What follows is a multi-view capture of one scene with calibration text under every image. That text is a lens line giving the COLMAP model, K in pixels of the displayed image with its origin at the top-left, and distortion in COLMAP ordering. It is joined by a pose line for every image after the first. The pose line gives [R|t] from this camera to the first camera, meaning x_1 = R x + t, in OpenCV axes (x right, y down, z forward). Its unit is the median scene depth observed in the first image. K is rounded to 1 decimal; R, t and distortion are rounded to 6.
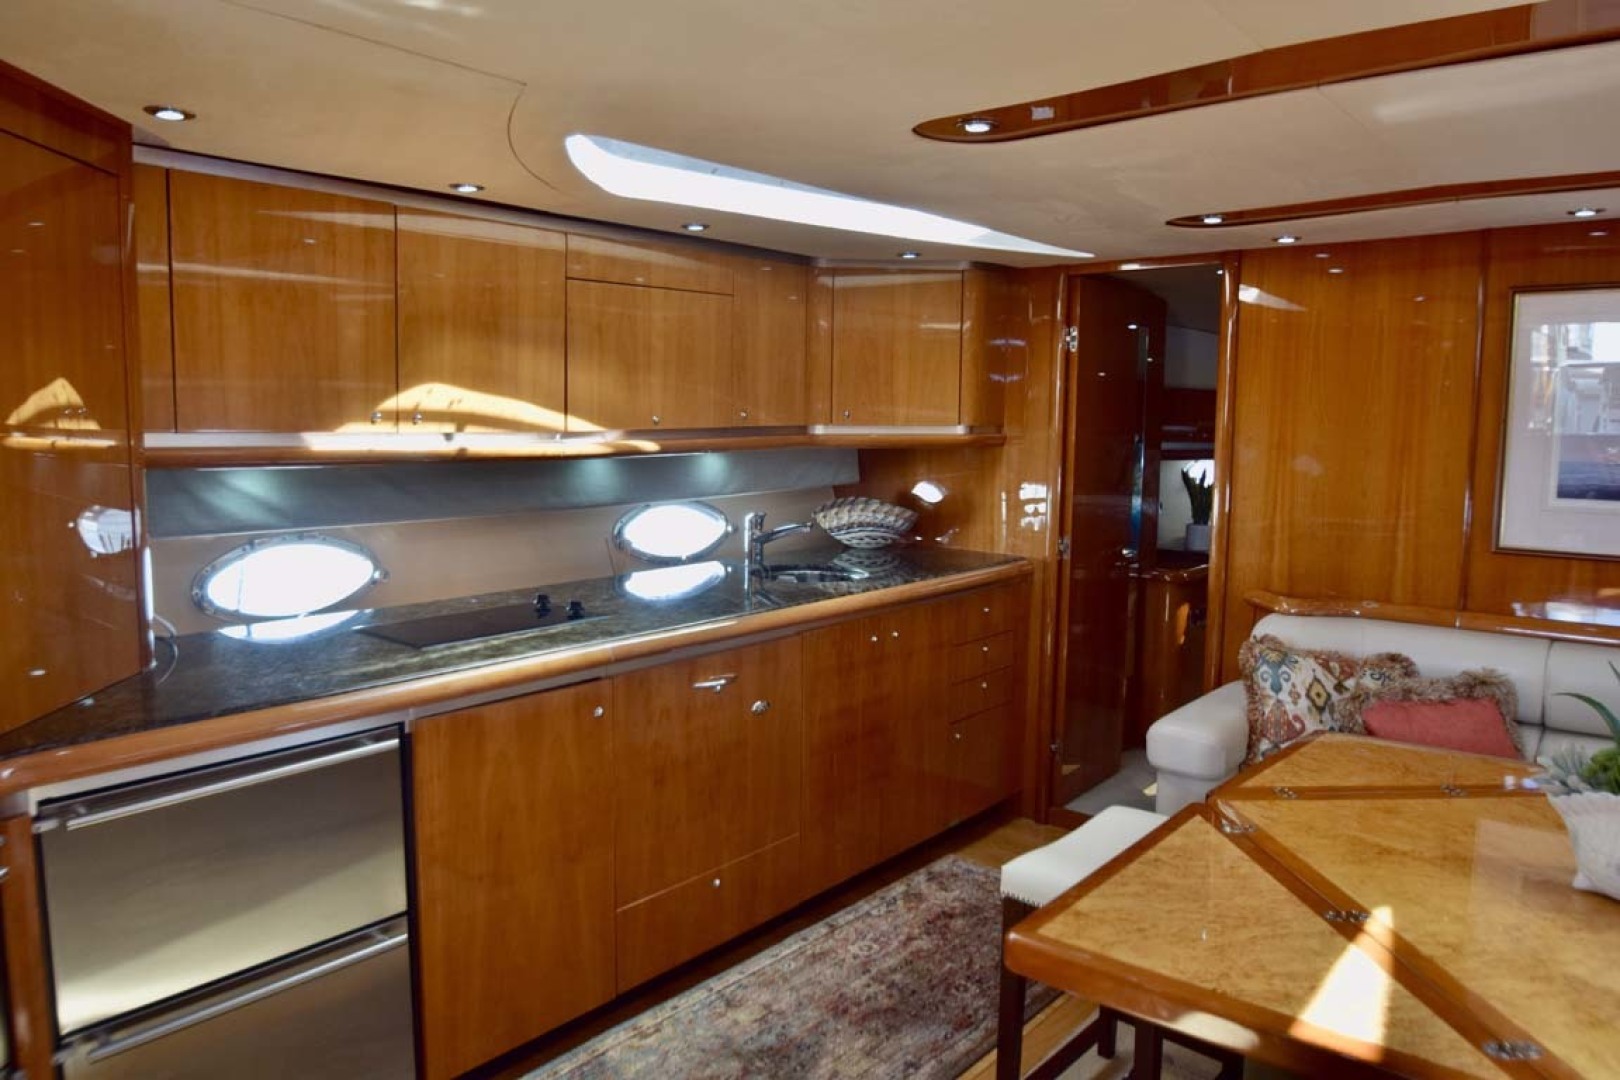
lens RADIAL K [[1092.0, 0, 780.6], [0, 1092.0, 531.3], [0, 0, 1]] dist [-0.033560, 0.003319]
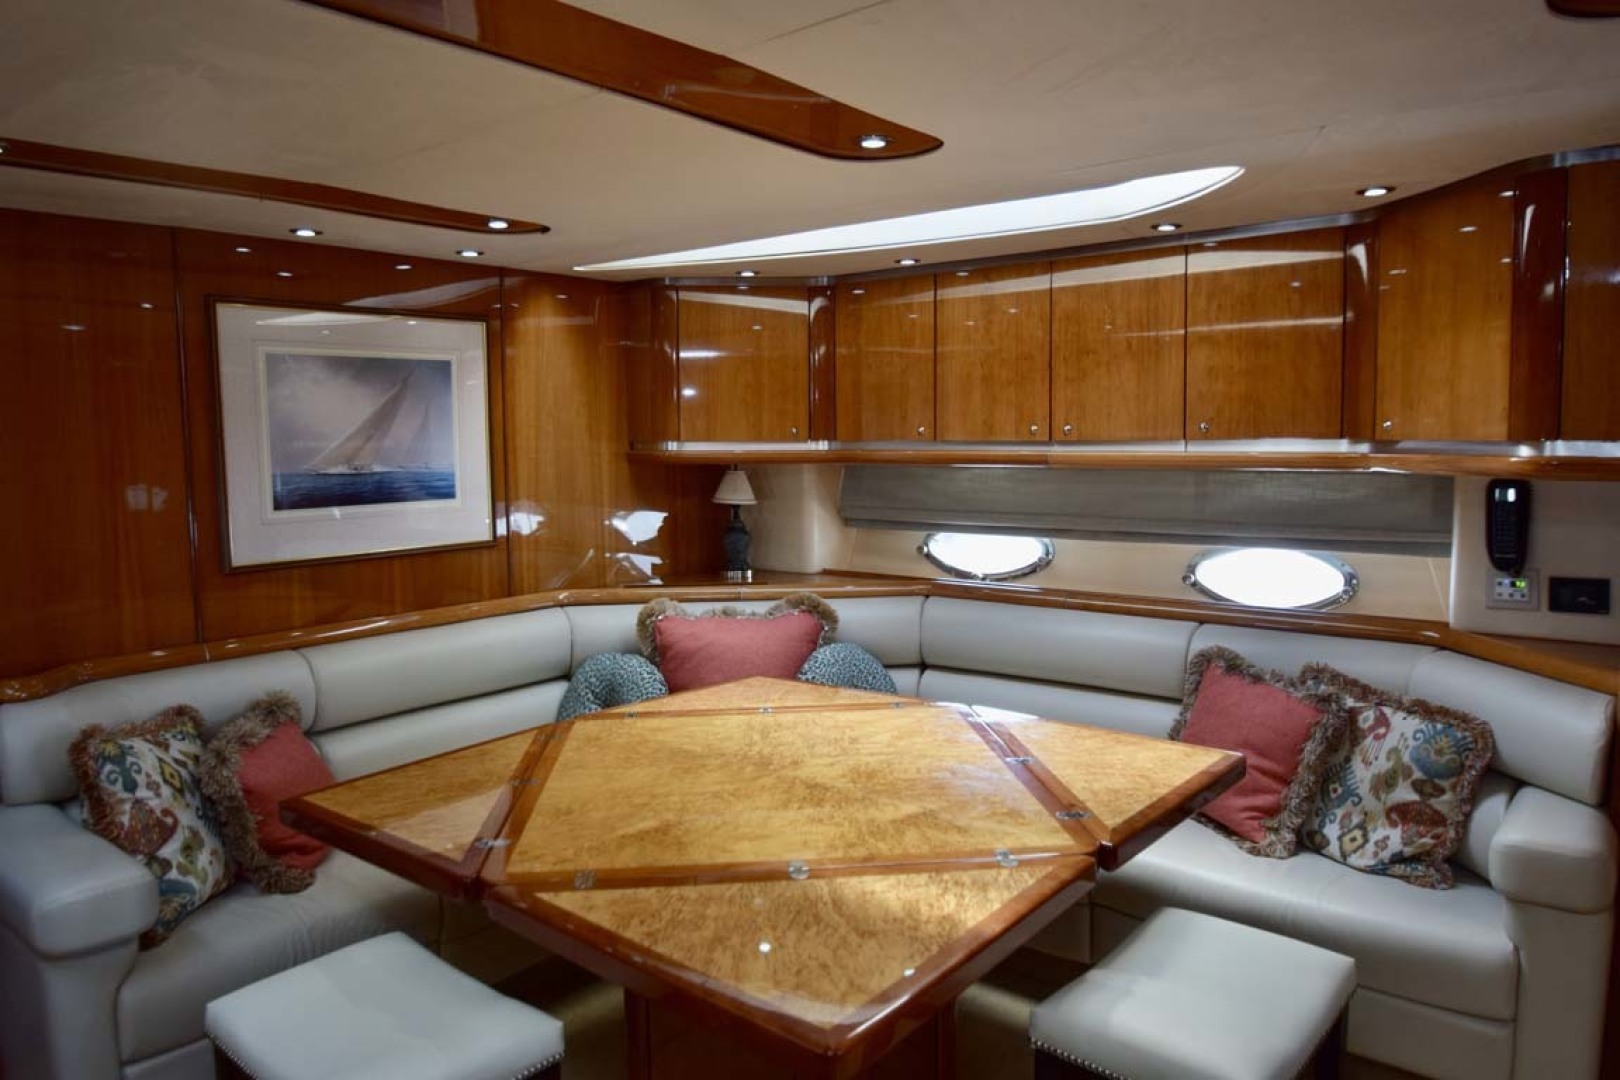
lens RADIAL K [[1092.0, 0, 780.6], [0, 1092.0, 531.3], [0, 0, 1]] dist [-0.033560, 0.003319]
pose [[-0.044077, -0.096438, 0.994363, -0.309204], [0.117390, 0.987935, 0.101018, -0.057871], [-0.992107, 0.121181, -0.032224, 0.552589]]
